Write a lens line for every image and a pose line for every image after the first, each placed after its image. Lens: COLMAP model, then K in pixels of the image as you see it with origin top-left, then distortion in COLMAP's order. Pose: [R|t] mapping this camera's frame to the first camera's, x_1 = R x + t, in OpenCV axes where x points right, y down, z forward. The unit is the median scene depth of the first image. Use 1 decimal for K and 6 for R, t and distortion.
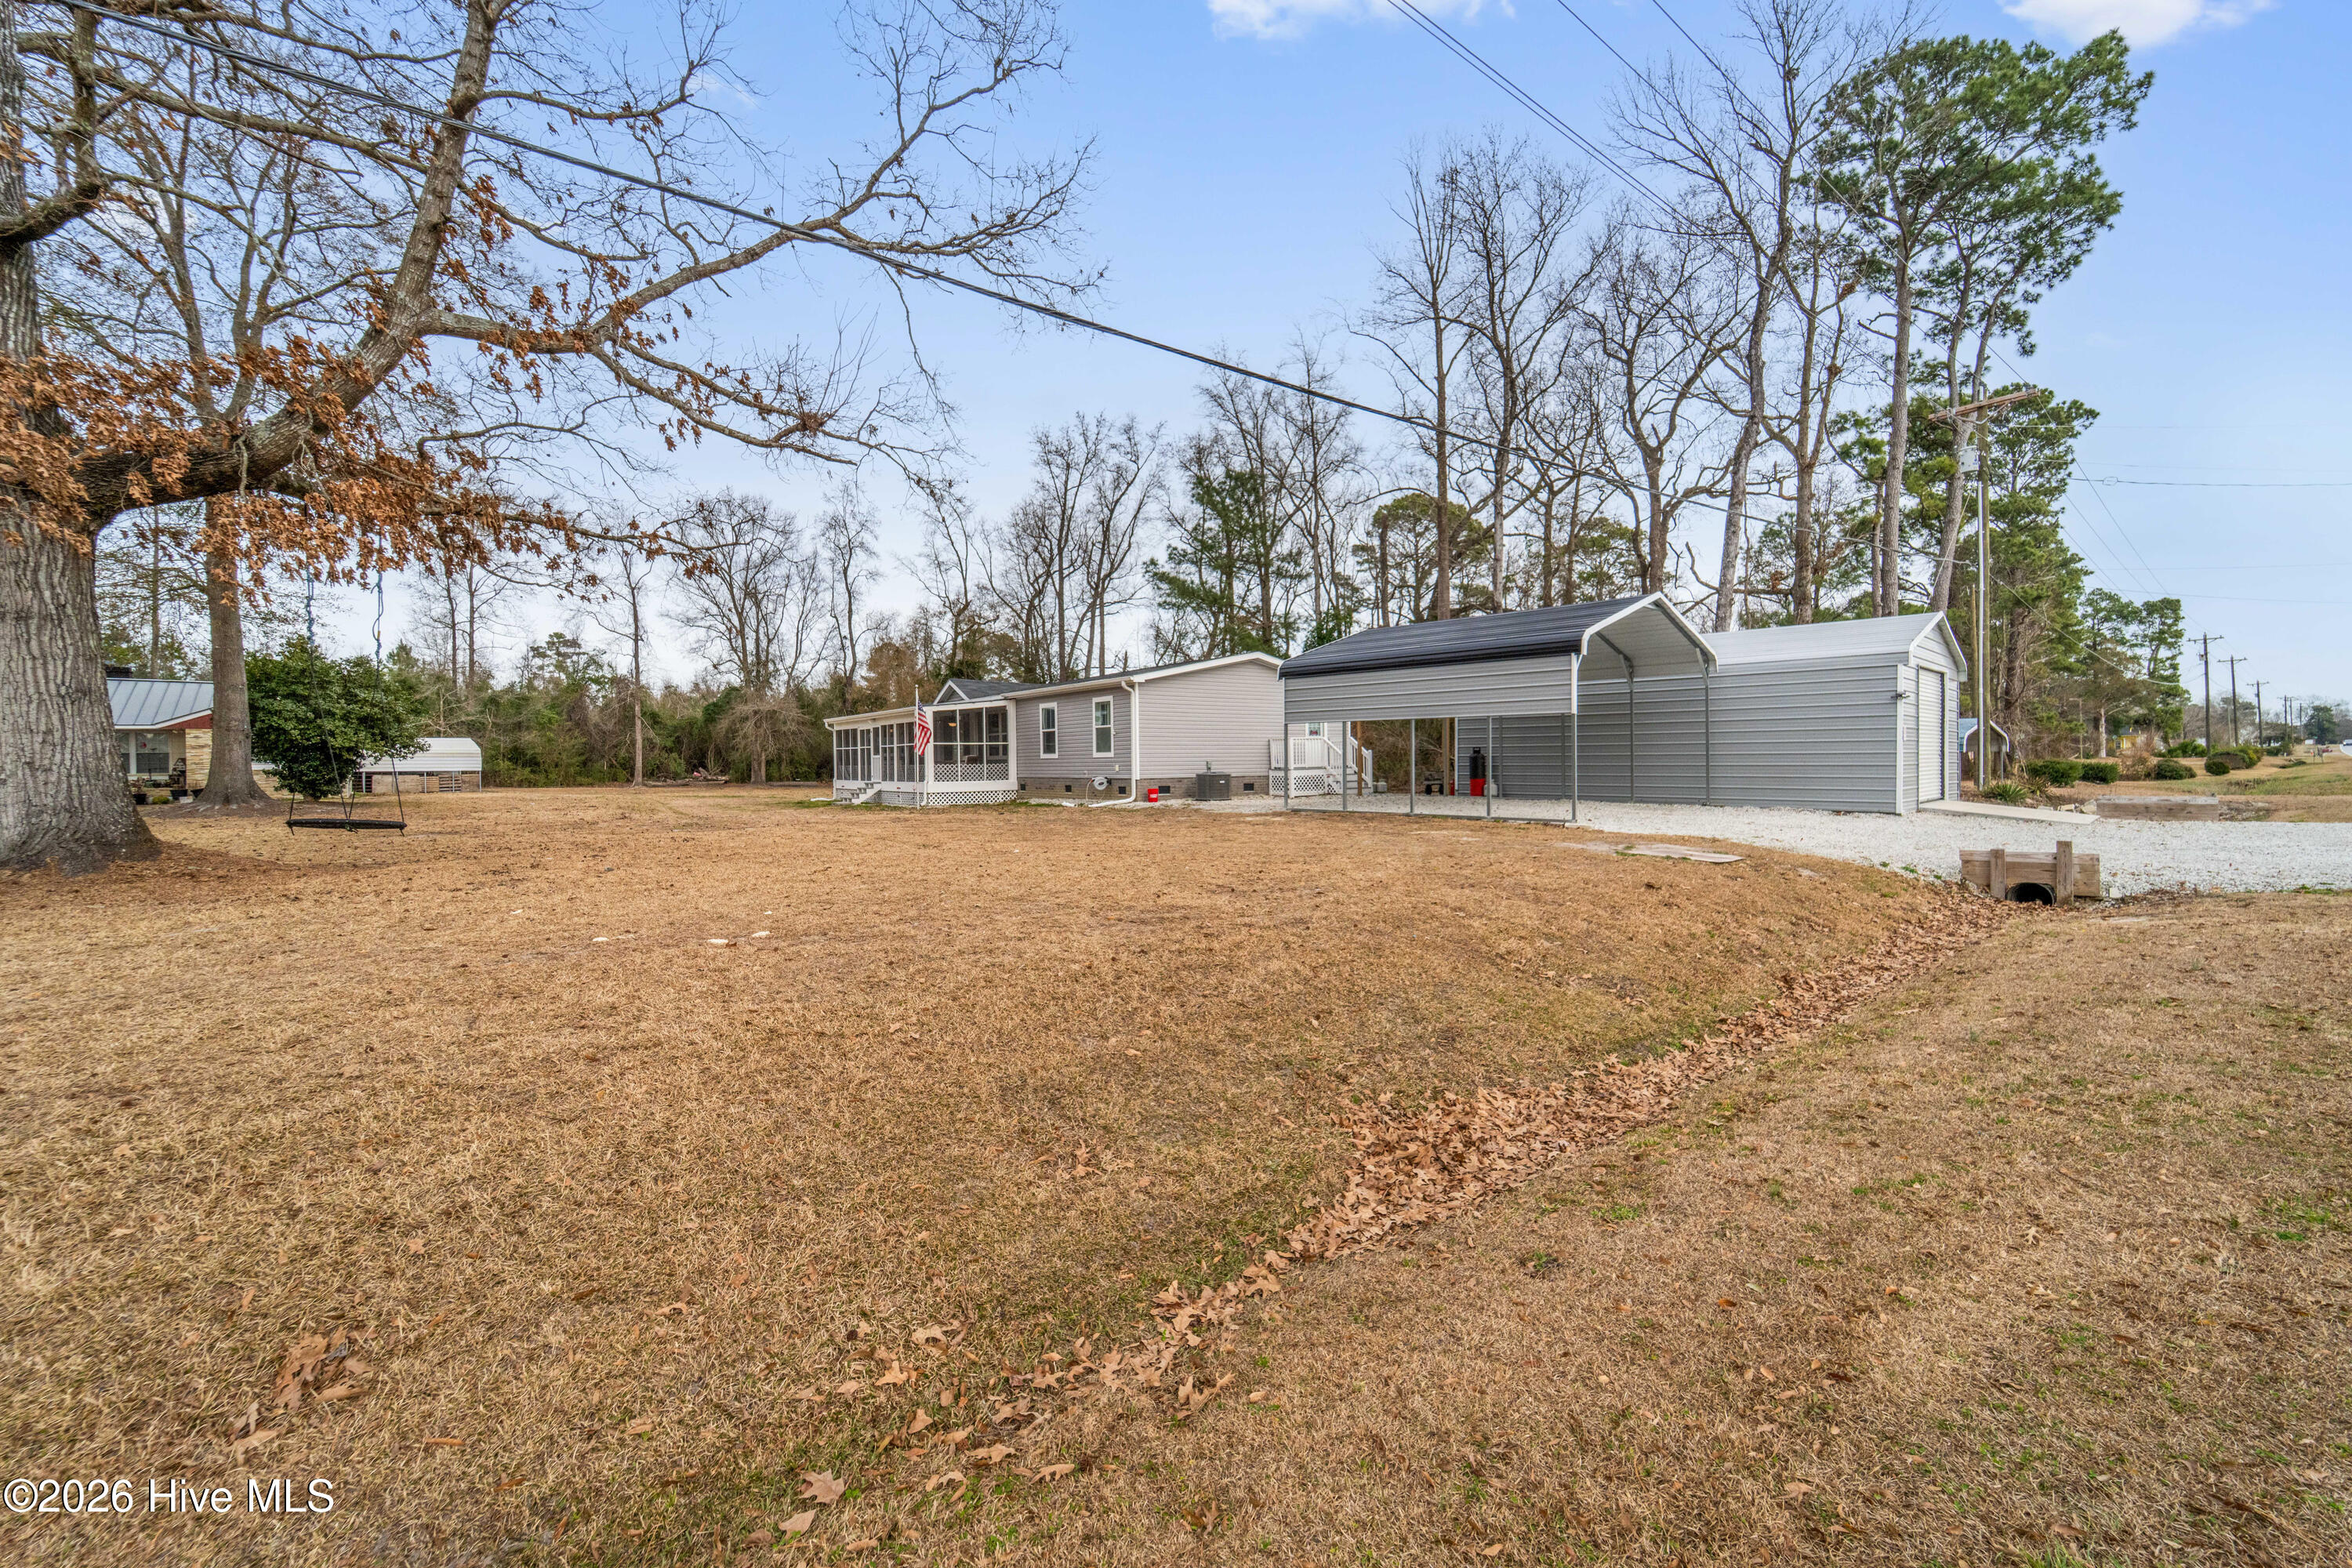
lens RADIAL K [[976.7, 0, 1220.6], [0, 976.7, 770.5], [0, 0, 1]] dist [0.003695, -0.002295]
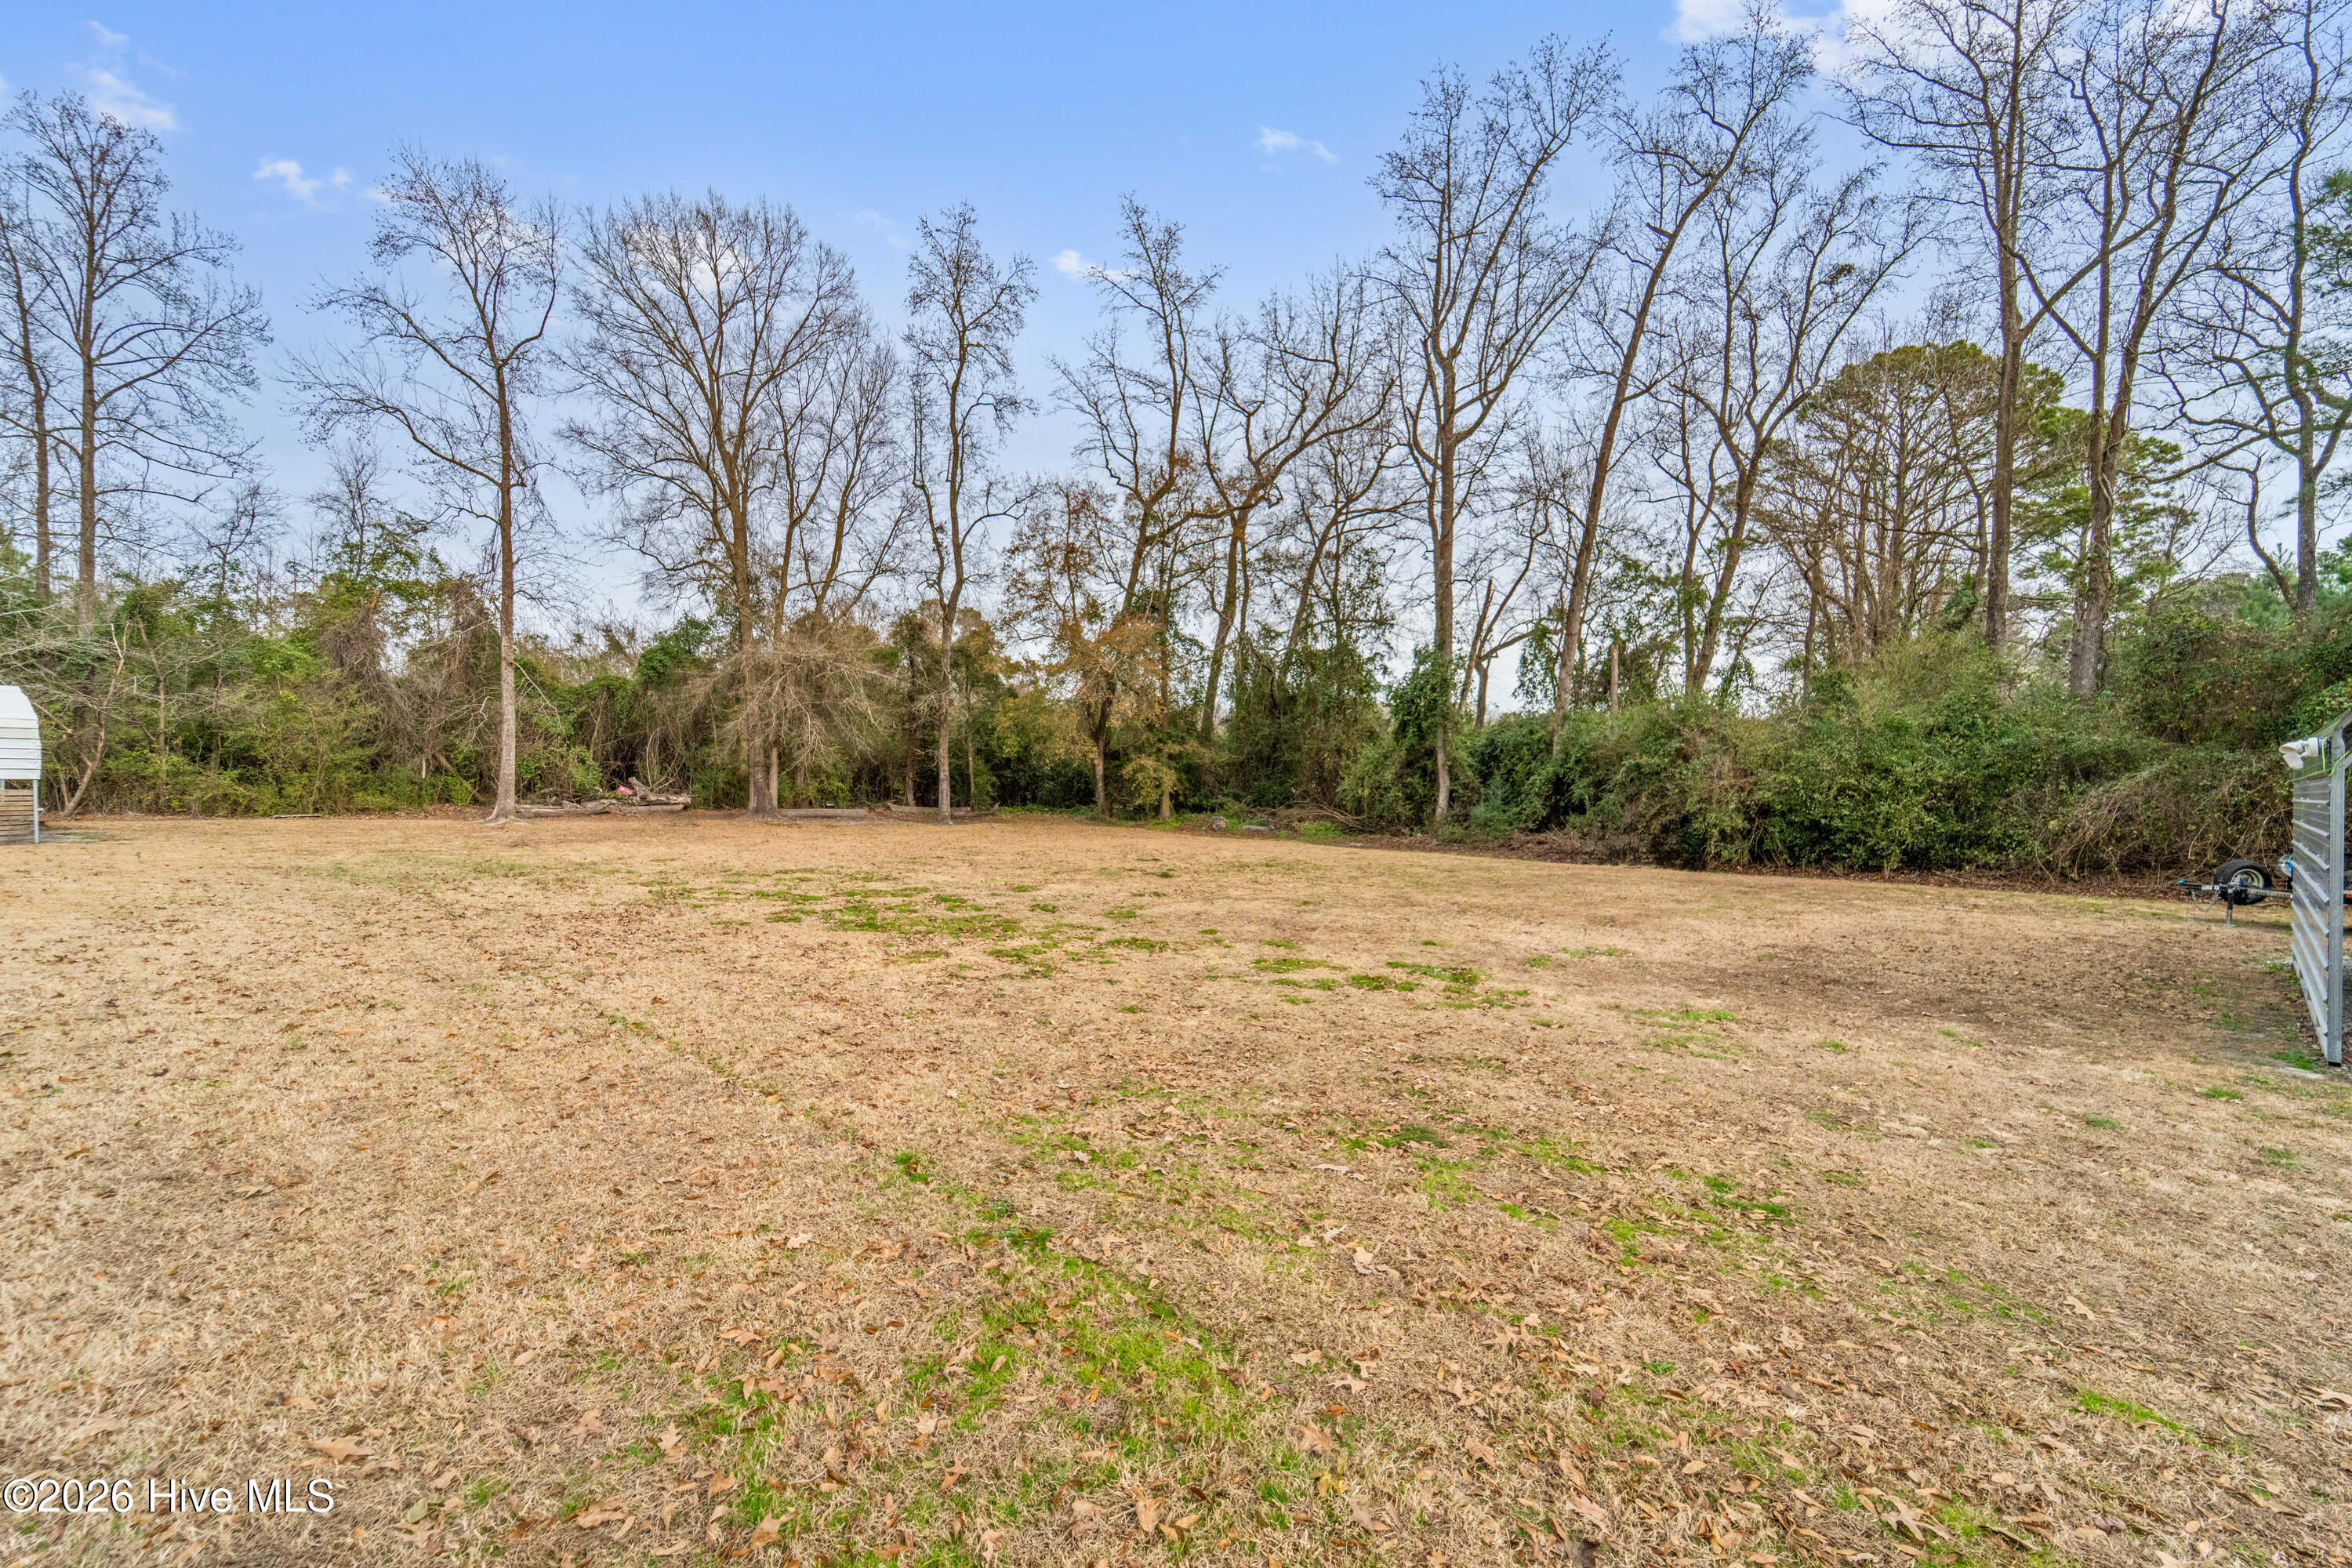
lens RADIAL K [[976.7, 0, 1208.2], [0, 976.7, 802.1], [0, 0, 1]] dist [0.003695, -0.002295]
pose [[0.991096, 0.021209, 0.131451, -0.335058], [-0.023871, 0.999540, 0.018713, -0.007042], [-0.130993, -0.021684, 0.991146, 0.512859]]
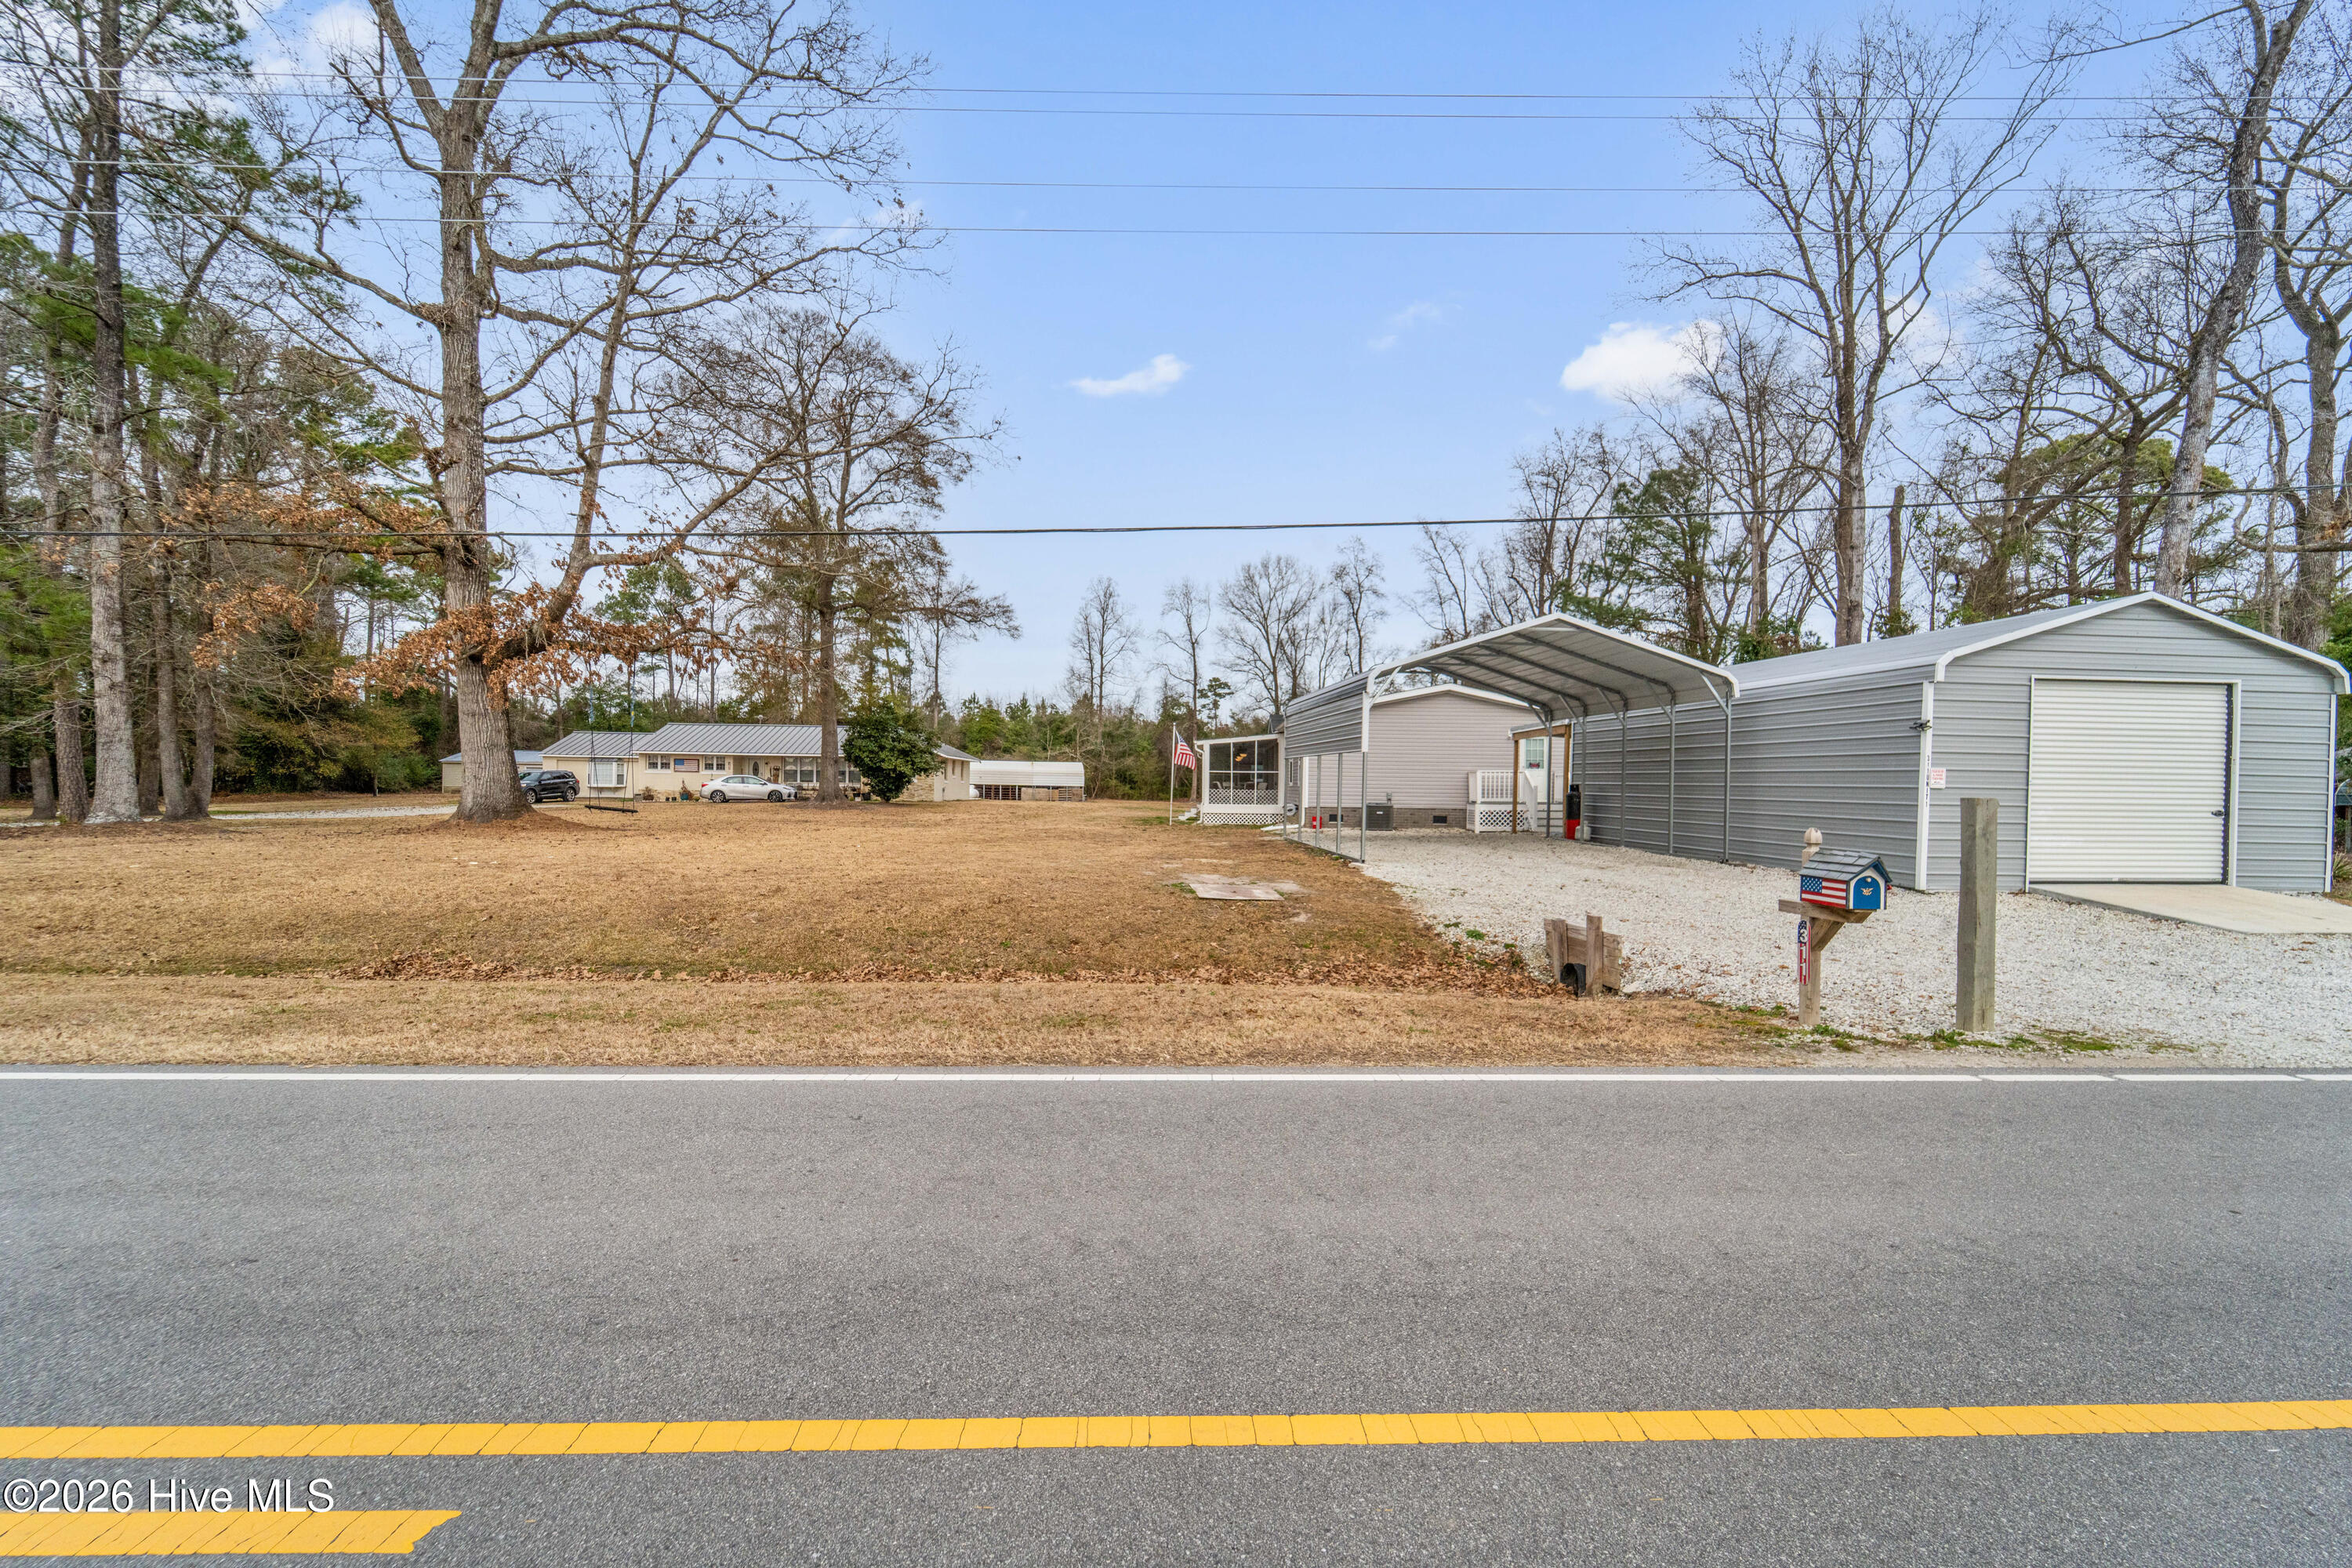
lens RADIAL K [[976.7, 0, 1183.4], [0, 976.7, 791.4], [0, 0, 1]] dist [0.003695, -0.002295]
pose [[0.775325, 0.026766, -0.630995, 0.182038], [-0.029679, 0.999542, 0.005933, -0.004027], [0.630865, 0.014128, 0.775764, 0.024584]]
